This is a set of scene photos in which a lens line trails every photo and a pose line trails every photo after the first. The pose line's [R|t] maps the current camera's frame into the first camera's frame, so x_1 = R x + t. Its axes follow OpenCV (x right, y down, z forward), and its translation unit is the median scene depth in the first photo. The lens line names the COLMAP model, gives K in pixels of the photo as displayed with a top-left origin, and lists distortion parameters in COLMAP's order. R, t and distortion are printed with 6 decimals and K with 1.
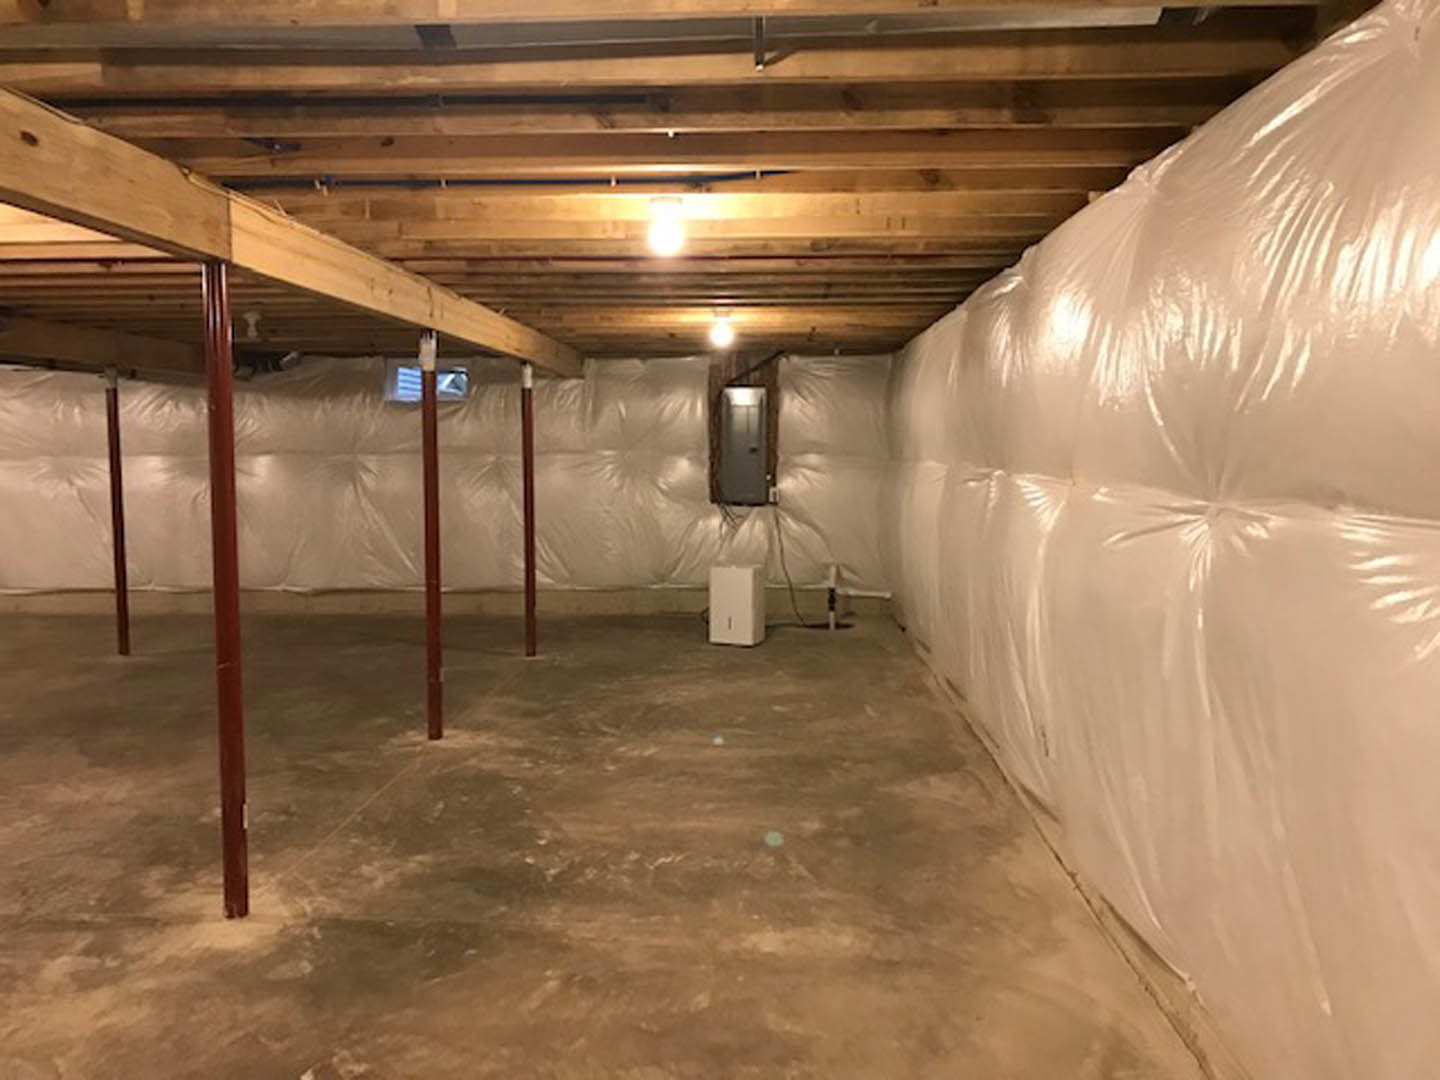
lens RADIAL K [[1182.3, 0, 715.0], [0, 1182.3, 529.6], [0, 0, 1]] dist [0.007195, 0.016674]
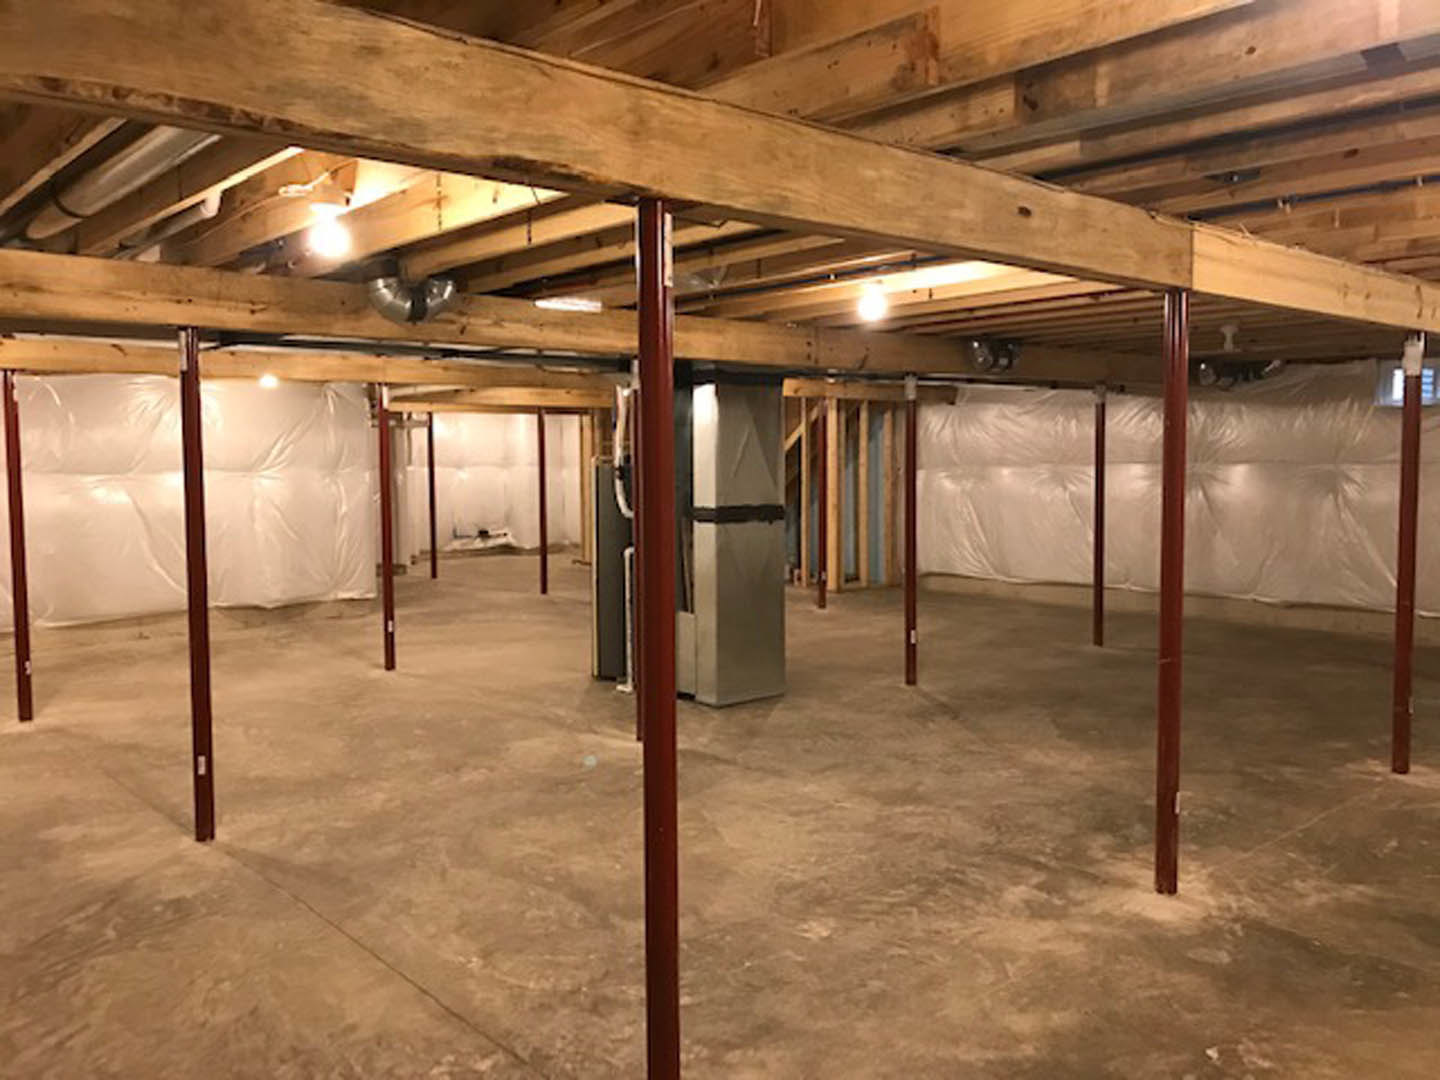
lens RADIAL K [[1176.8, 0, 718.5], [0, 1176.8, 522.9], [0, 0, 1]] dist [0.002099, 0.002302]
pose [[0.704054, 0.041319, -0.708944, 0.049416], [-0.049260, 0.998743, 0.009289, -0.001096], [0.708436, 0.028382, 0.705204, -0.048401]]
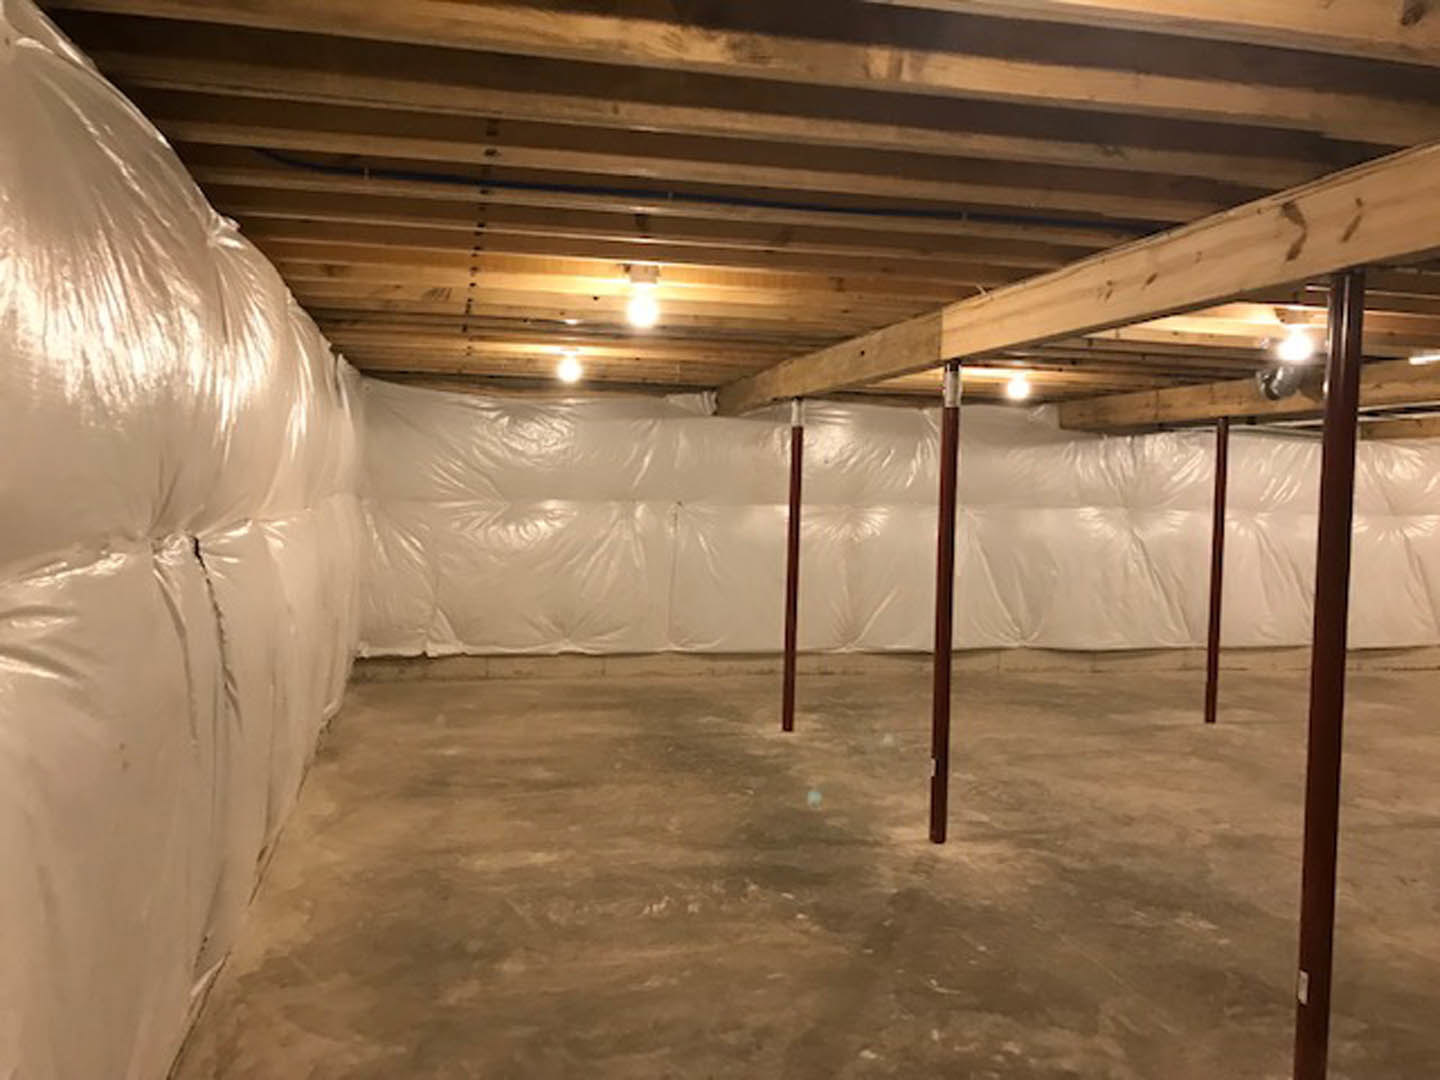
lens RADIAL K [[1182.3, 0, 715.0], [0, 1182.3, 529.6], [0, 0, 1]] dist [0.007195, 0.016674]
pose [[-0.962760, -0.008509, -0.270223, 0.185472], [-0.040401, 0.992810, 0.112681, -0.149867], [0.267321, 0.119402, -0.956181, 1.943381]]
